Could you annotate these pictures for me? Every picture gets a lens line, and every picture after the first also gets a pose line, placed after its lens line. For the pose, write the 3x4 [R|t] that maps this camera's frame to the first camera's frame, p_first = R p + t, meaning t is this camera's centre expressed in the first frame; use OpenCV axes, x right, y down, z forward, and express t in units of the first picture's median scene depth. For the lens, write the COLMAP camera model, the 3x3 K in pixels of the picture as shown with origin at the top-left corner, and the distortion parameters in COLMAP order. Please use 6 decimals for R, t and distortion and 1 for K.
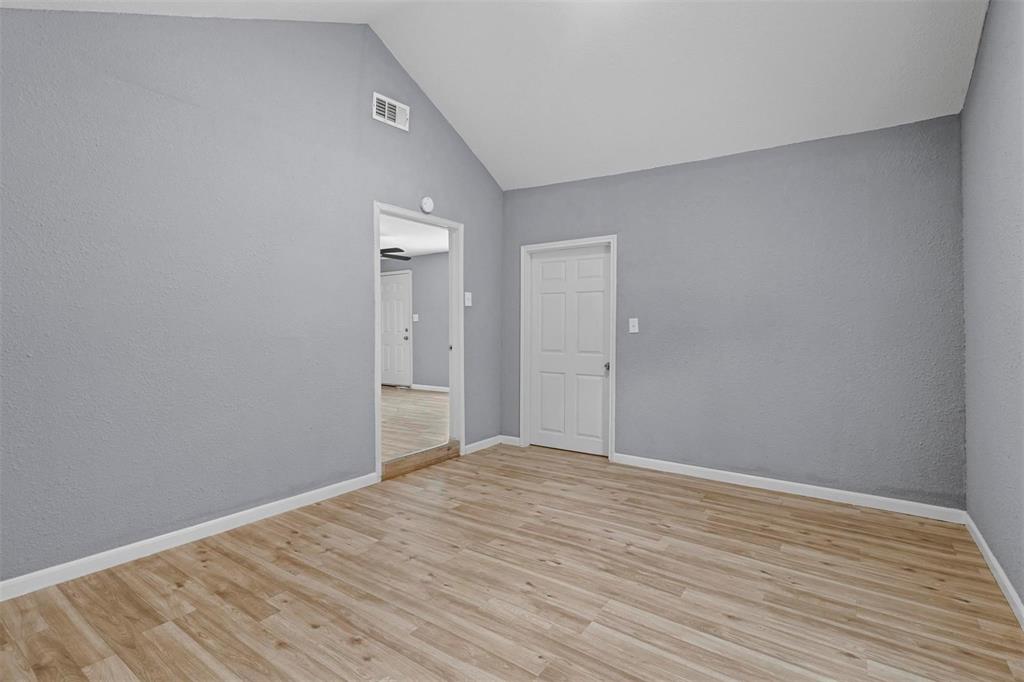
lens RADIAL K [[471.2, 0, 512.0], [0, 471.2, 341.0], [0, 0, 1]] dist [0.001843, 0.000504]
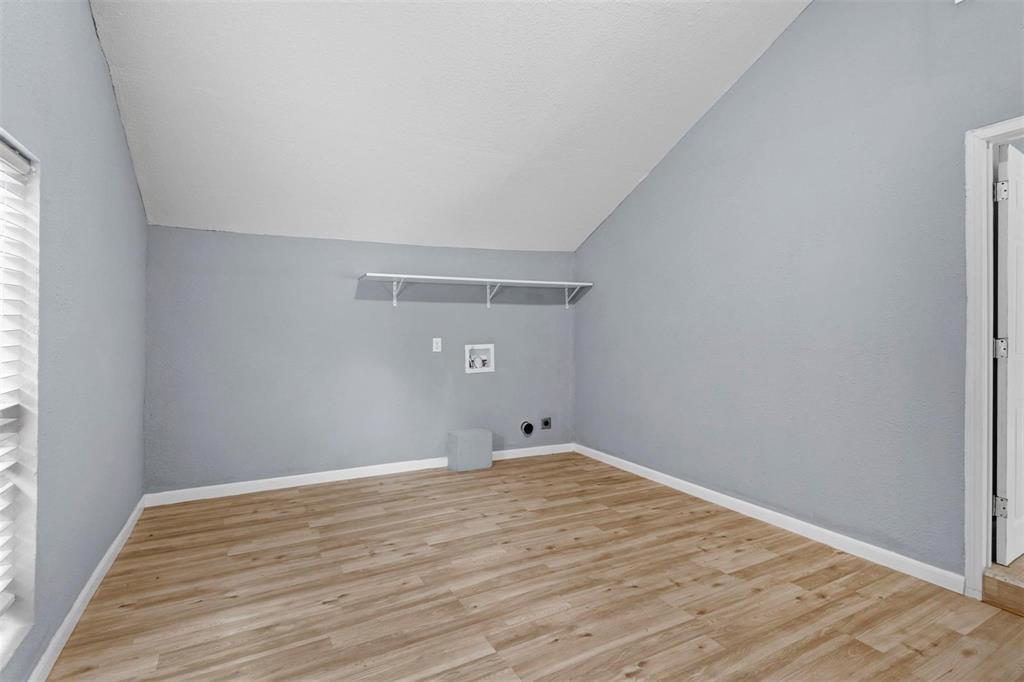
lens RADIAL K [[516.8, 0, 527.8], [0, 516.8, 337.0], [0, 0, 1]] dist [0.017906, -0.000492]
pose [[-0.419694, -0.002665, -0.907662, 0.893049], [-0.033620, 0.999355, 0.012611, -0.030195], [0.907043, 0.035809, -0.419513, 1.218204]]
